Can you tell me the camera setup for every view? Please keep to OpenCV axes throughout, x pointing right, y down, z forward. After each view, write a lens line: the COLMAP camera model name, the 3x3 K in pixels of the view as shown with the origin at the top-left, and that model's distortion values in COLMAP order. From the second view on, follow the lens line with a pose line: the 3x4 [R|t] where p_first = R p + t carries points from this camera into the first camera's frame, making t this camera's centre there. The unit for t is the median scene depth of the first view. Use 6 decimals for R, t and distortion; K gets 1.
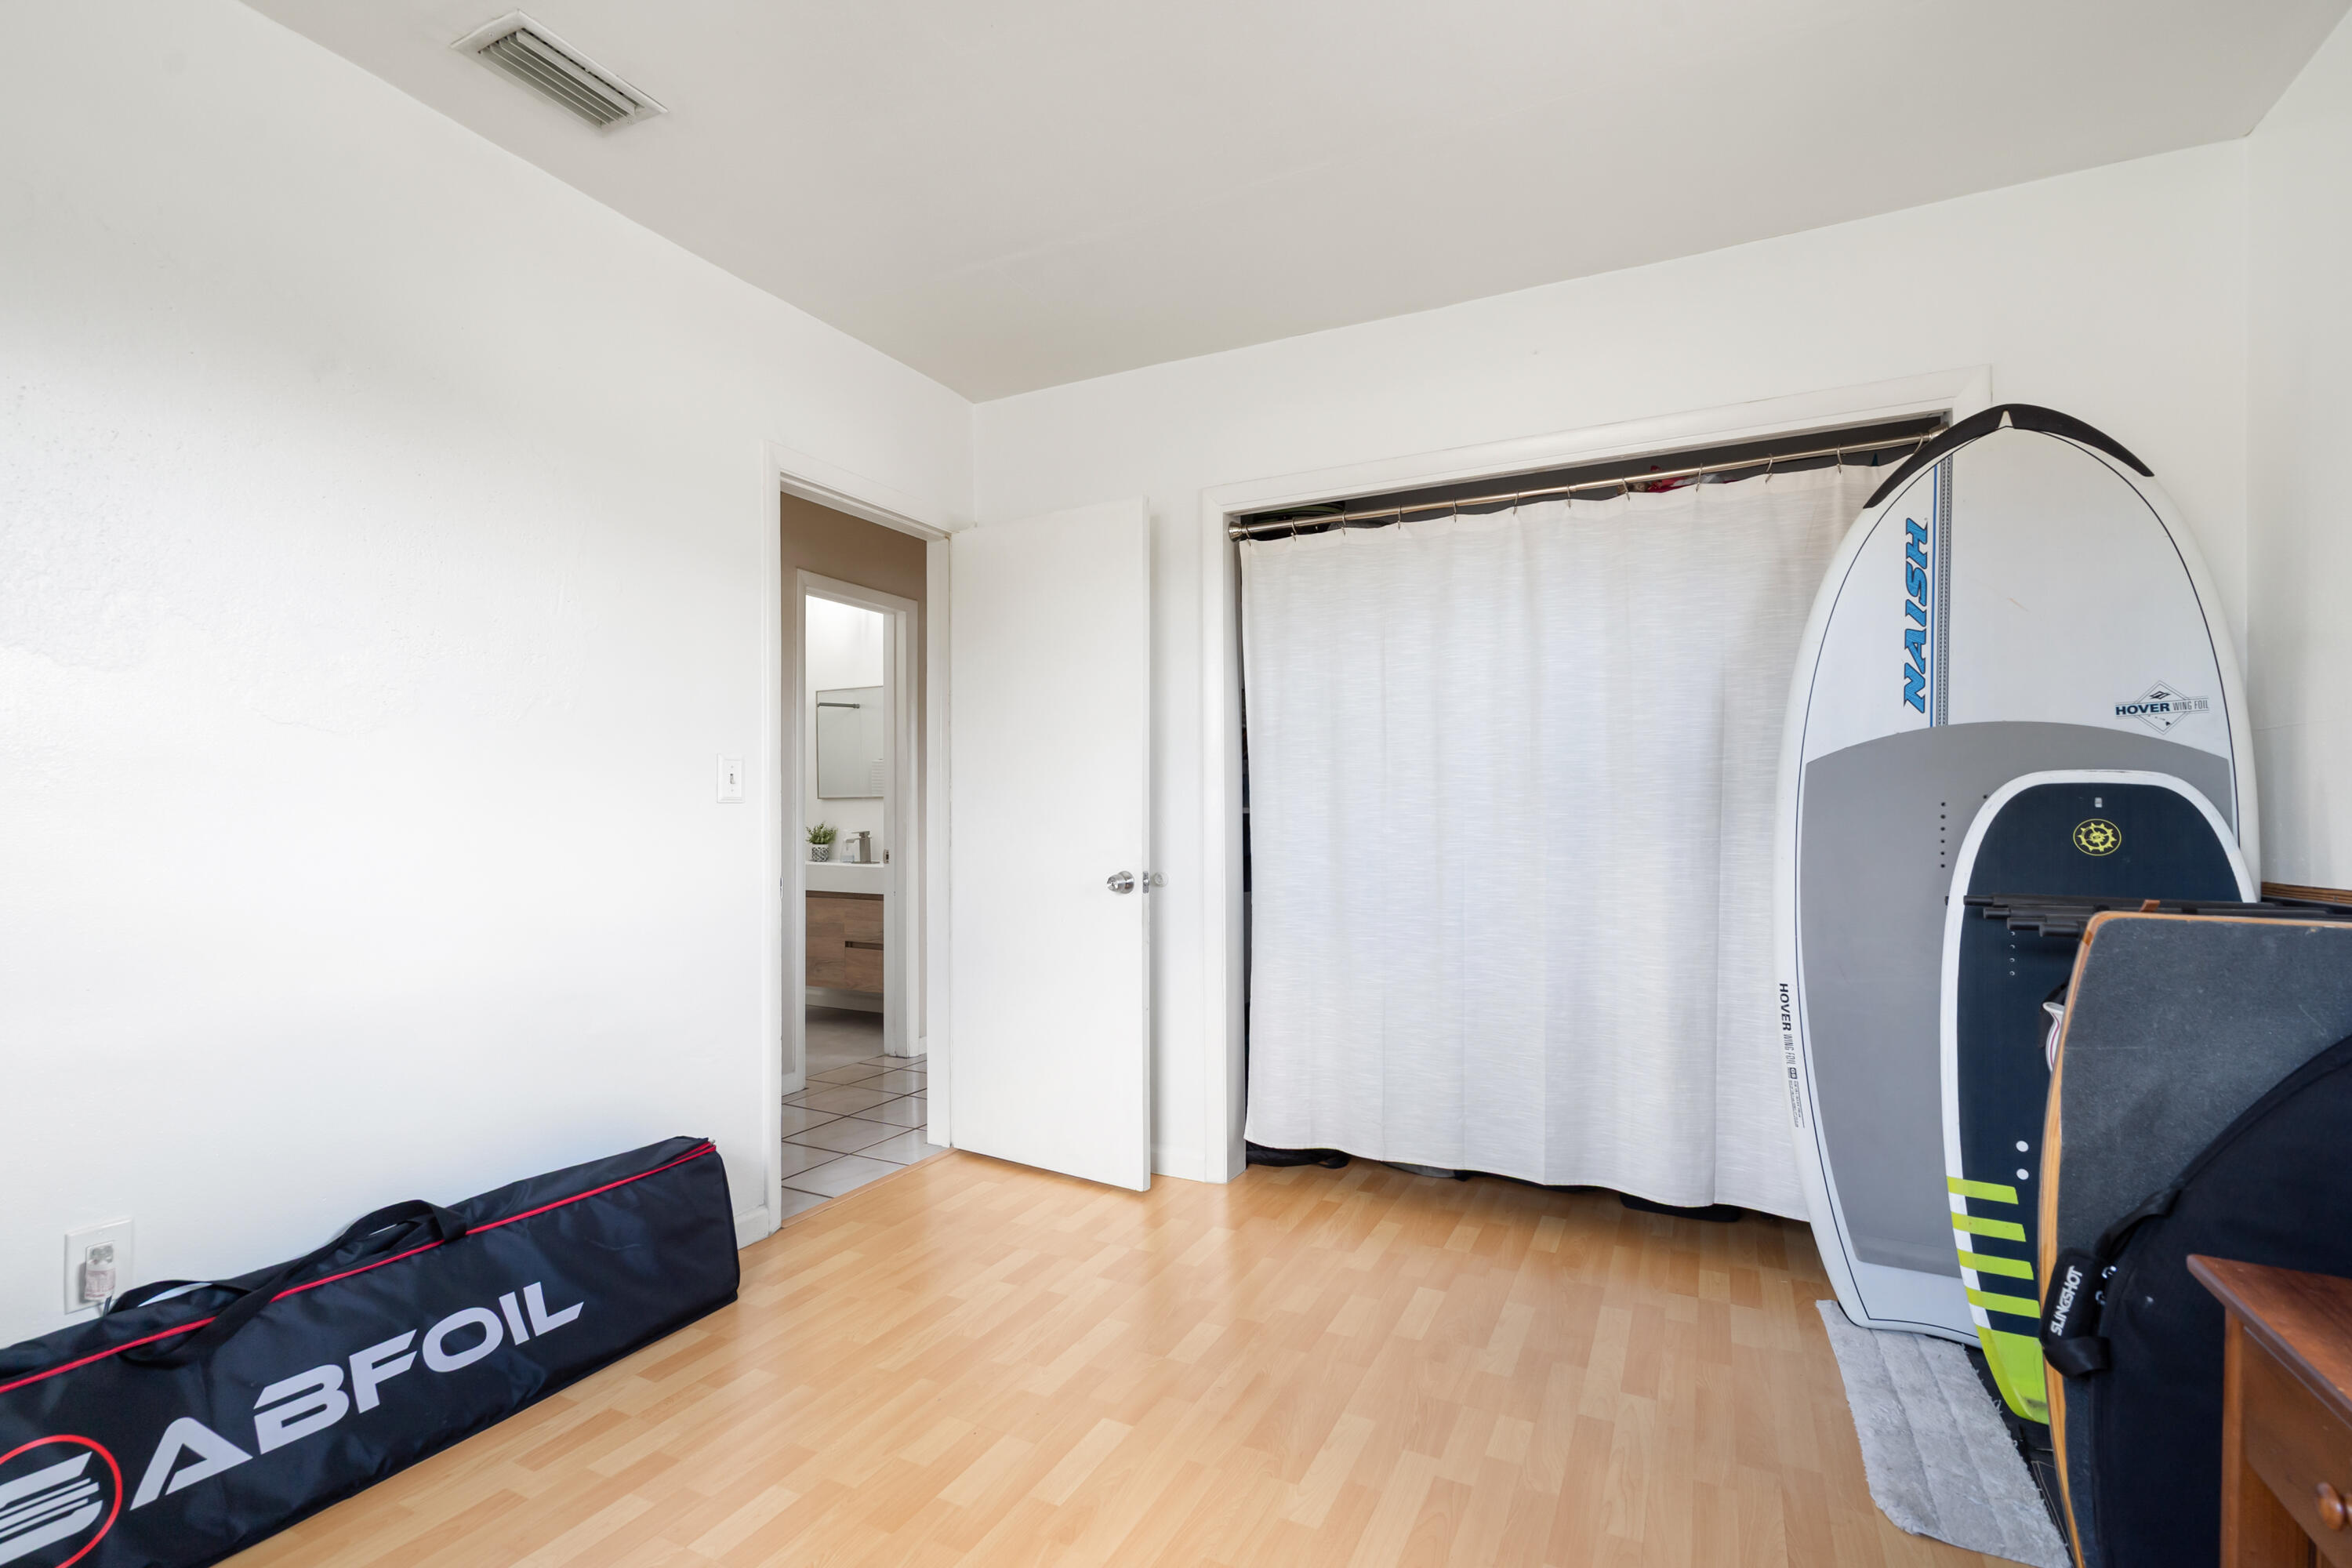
lens RADIAL K [[1086.4, 0, 1161.3], [0, 1086.4, 806.1], [0, 0, 1]] dist [0.002836, 0.001492]
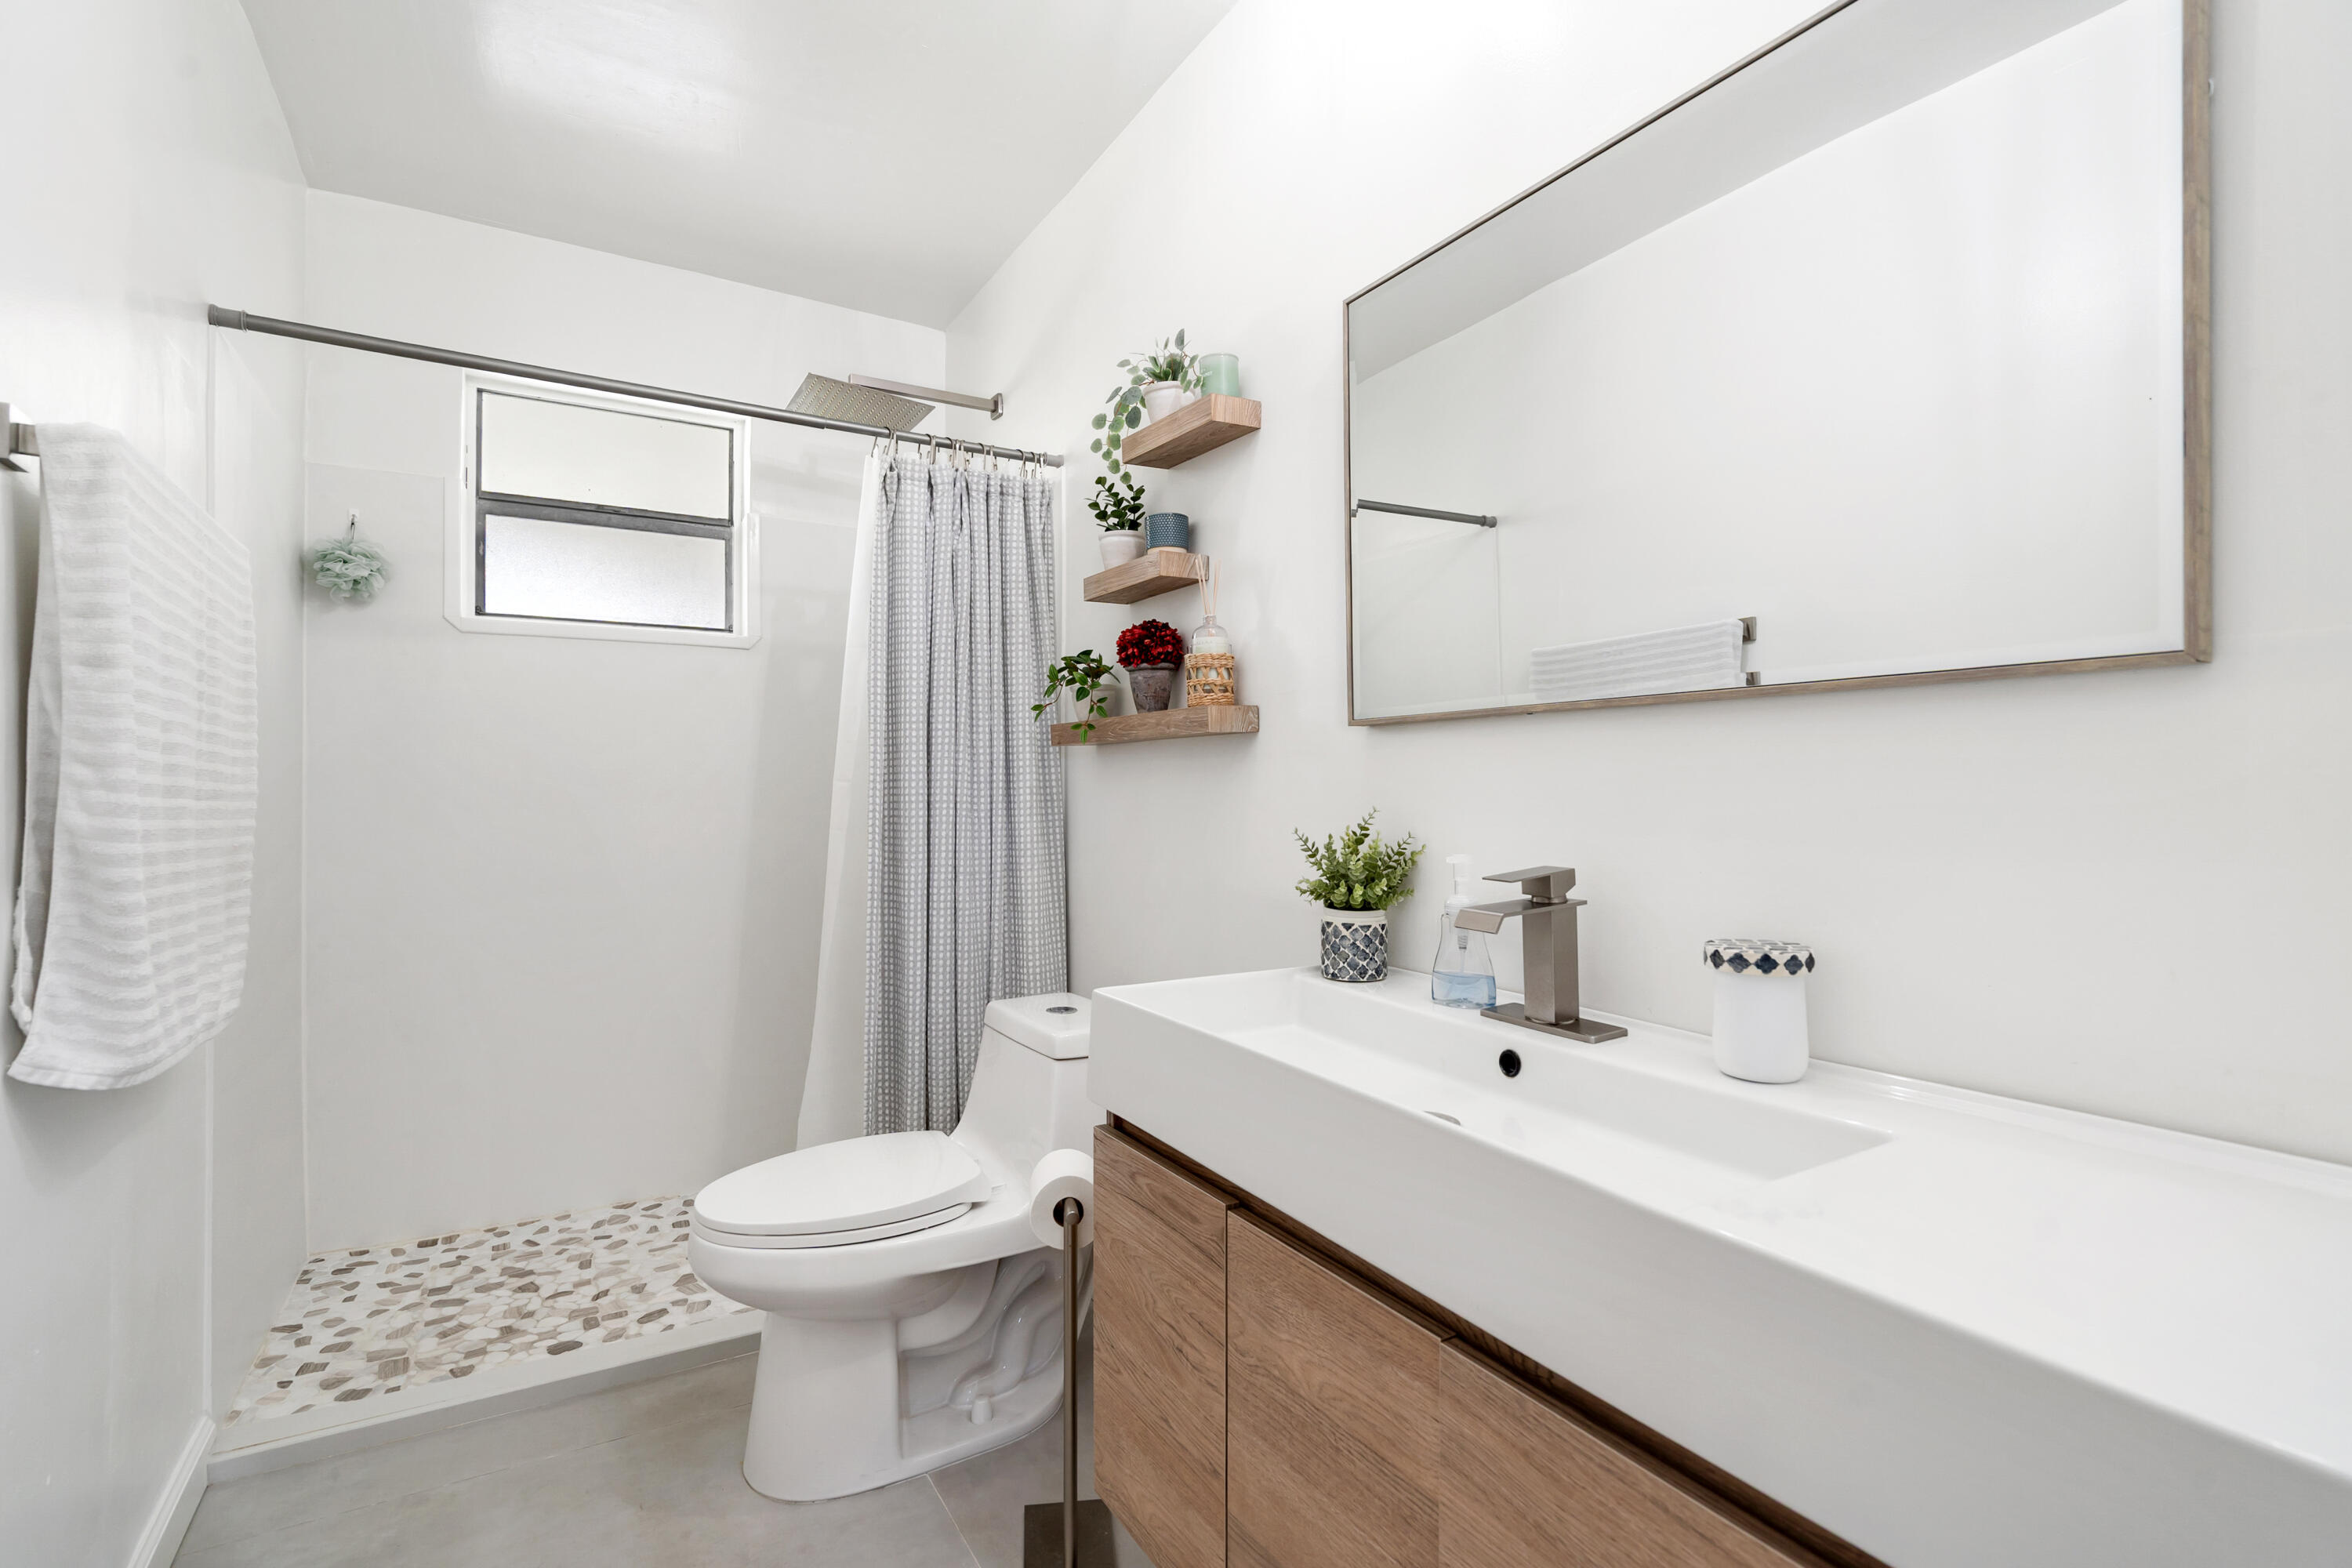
lens RADIAL K [[1086.4, 0, 1173.8], [0, 1086.4, 784.7], [0, 0, 1]] dist [0.002836, 0.001492]
pose [[0.853610, -0.000394, -0.520912, -0.221623], [0.001147, 0.999999, 0.001123, 0.007016], [0.520911, -0.001556, 0.853610, 0.772382]]
